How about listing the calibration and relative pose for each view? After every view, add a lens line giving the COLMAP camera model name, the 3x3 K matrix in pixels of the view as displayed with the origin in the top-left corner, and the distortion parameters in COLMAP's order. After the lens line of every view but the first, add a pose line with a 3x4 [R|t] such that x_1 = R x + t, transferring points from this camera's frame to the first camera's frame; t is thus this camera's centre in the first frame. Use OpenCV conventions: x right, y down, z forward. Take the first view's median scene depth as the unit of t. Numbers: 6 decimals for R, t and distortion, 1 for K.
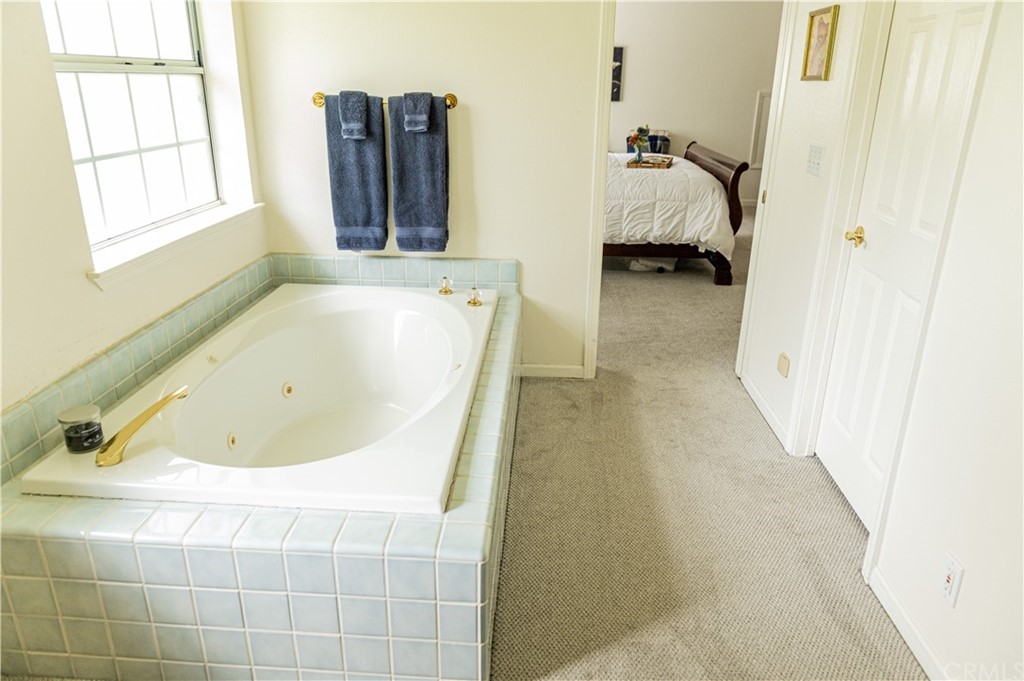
lens RADIAL K [[696.7, 0, 510.3], [0, 696.7, 341.2], [0, 0, 1]] dist [-0.008917, -0.000151]
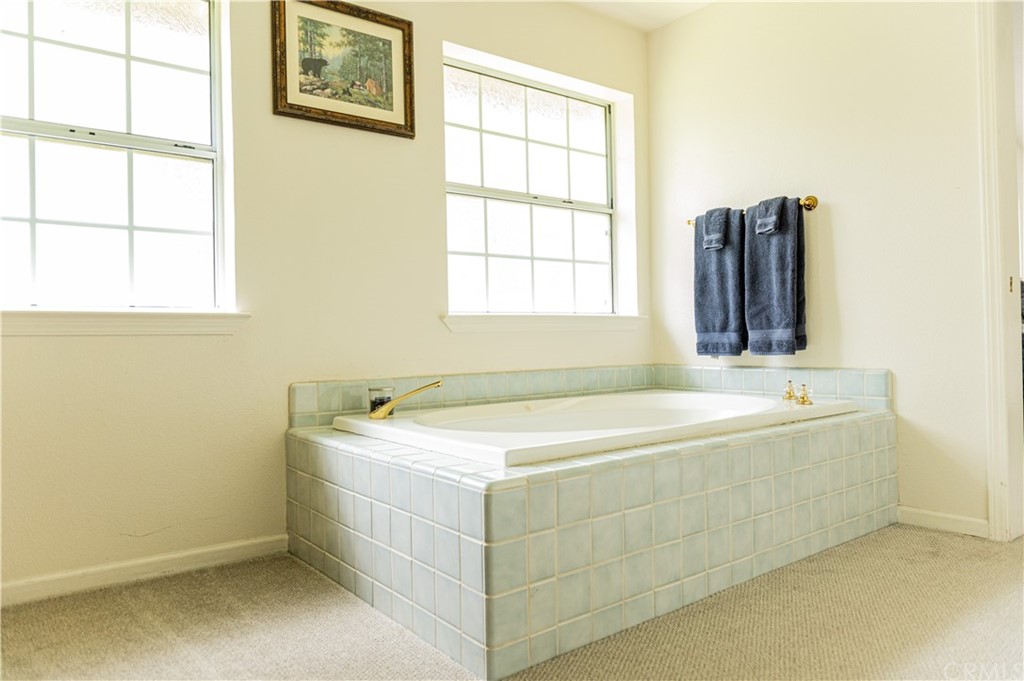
lens RADIAL K [[696.7, 0, 511.0], [0, 696.7, 339.5], [0, 0, 1]] dist [-0.008917, -0.000151]
pose [[0.654393, -0.026208, -0.755700, 0.368680], [-0.241045, 0.940030, -0.241332, 0.170154], [0.716706, 0.340083, 0.608832, 0.169448]]
